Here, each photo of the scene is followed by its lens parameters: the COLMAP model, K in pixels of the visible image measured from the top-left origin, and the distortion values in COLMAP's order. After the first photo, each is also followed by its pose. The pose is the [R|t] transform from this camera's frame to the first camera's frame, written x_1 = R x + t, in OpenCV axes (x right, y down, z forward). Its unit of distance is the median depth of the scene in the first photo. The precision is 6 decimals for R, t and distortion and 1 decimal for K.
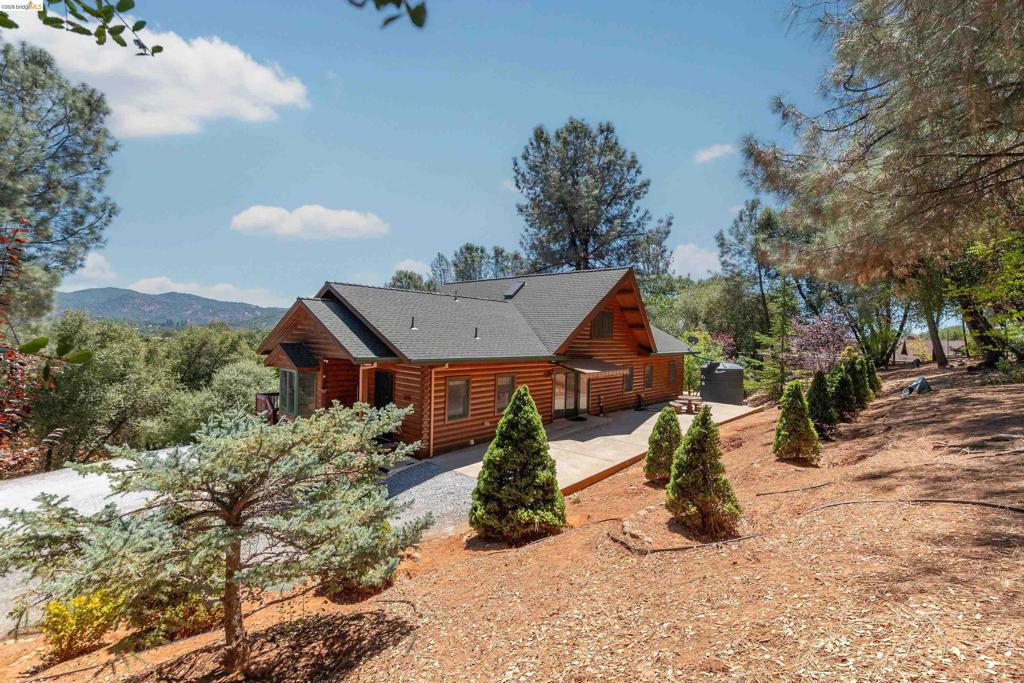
lens RADIAL K [[443.0, 0, 524.2], [0, 443.0, 331.9], [0, 0, 1]] dist [0.018524, -0.005218]
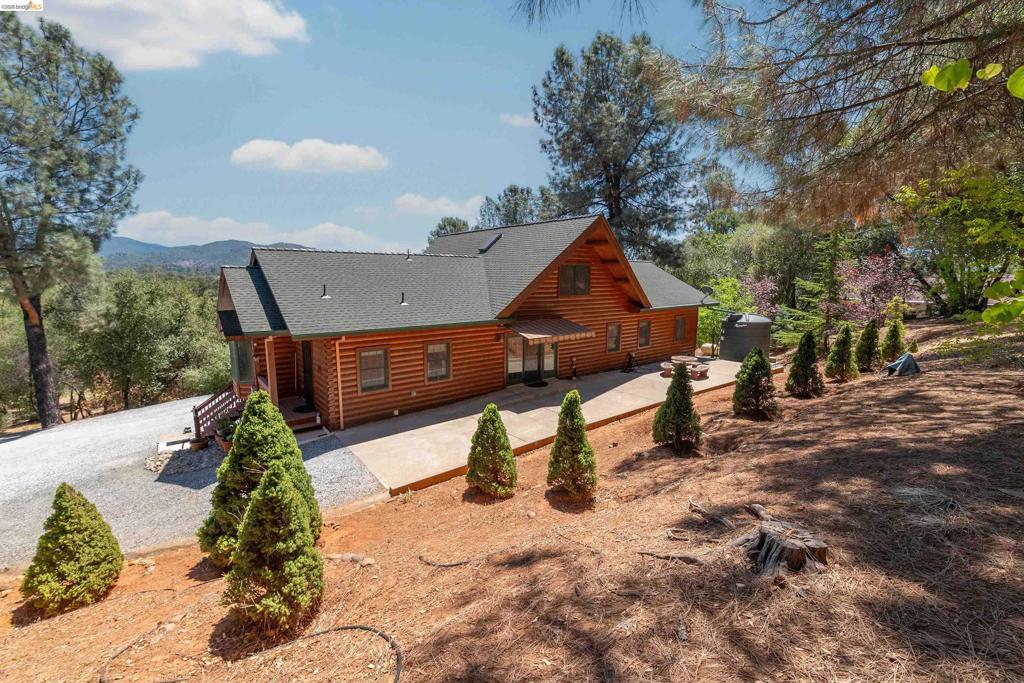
lens RADIAL K [[443.0, 0, 505.8], [0, 443.0, 336.3], [0, 0, 1]] dist [0.018524, -0.005218]
pose [[0.984821, 0.000611, -0.173573, 0.138995], [0.023259, 0.990511, 0.135454, -0.020262], [0.172009, -0.137435, 0.975461, 0.057623]]
